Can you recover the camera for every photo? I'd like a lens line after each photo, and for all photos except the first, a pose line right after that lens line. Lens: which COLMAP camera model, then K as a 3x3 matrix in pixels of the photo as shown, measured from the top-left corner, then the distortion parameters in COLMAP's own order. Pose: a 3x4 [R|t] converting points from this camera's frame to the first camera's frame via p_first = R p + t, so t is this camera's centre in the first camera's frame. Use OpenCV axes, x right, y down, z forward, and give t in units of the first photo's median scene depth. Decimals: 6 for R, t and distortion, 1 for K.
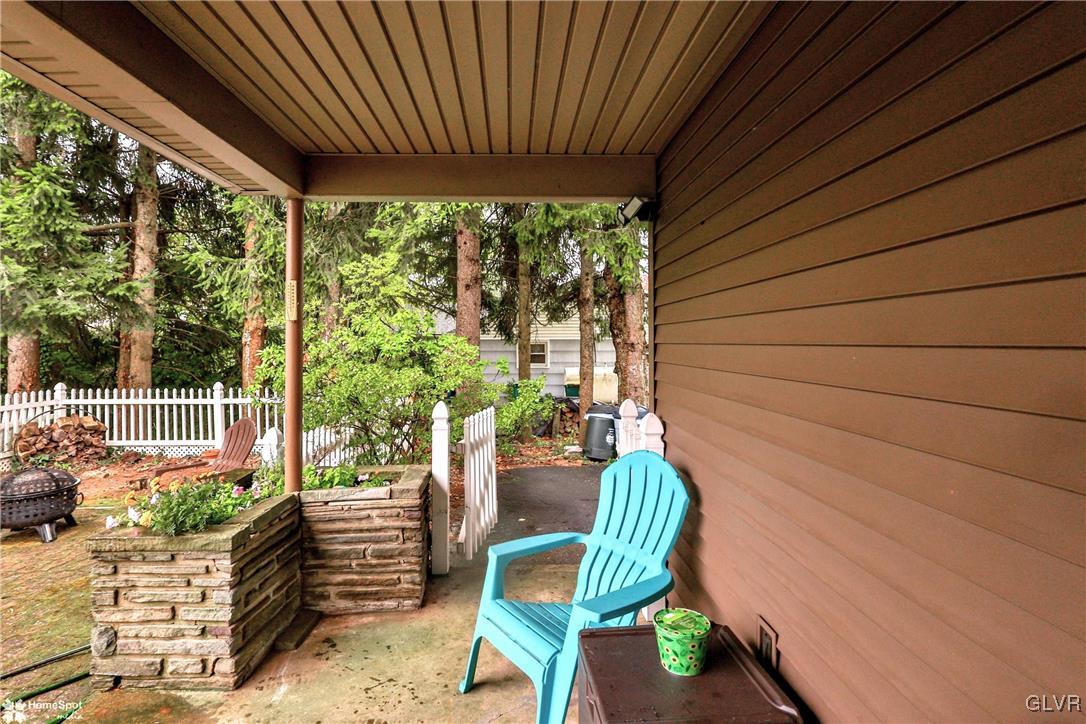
lens RADIAL K [[571.1, 0, 540.1], [0, 571.1, 328.8], [0, 0, 1]] dist [0.026620, -0.000225]
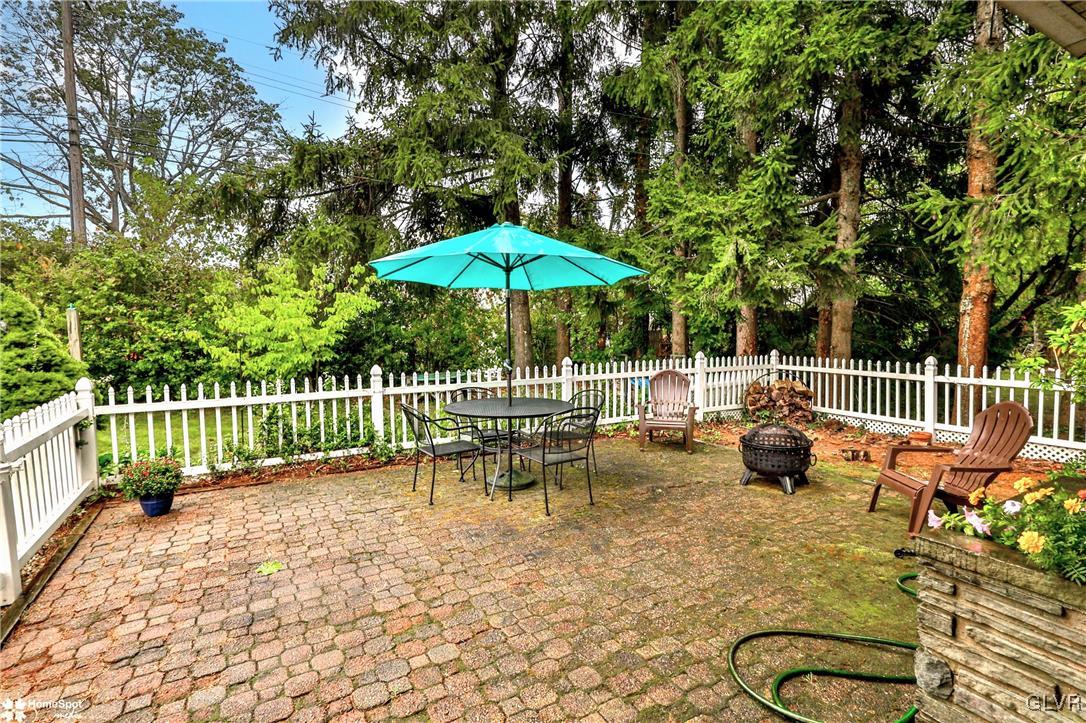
lens RADIAL K [[504.7, 0, 543.0], [0, 504.7, 361.5], [0, 0, 1]] dist [-0.001735, -0.000840]
pose [[0.504600, 0.056268, -0.861518, -0.214245], [0.016758, 0.997048, 0.074935, 0.036178], [0.863191, -0.052250, 0.502167, 0.122466]]
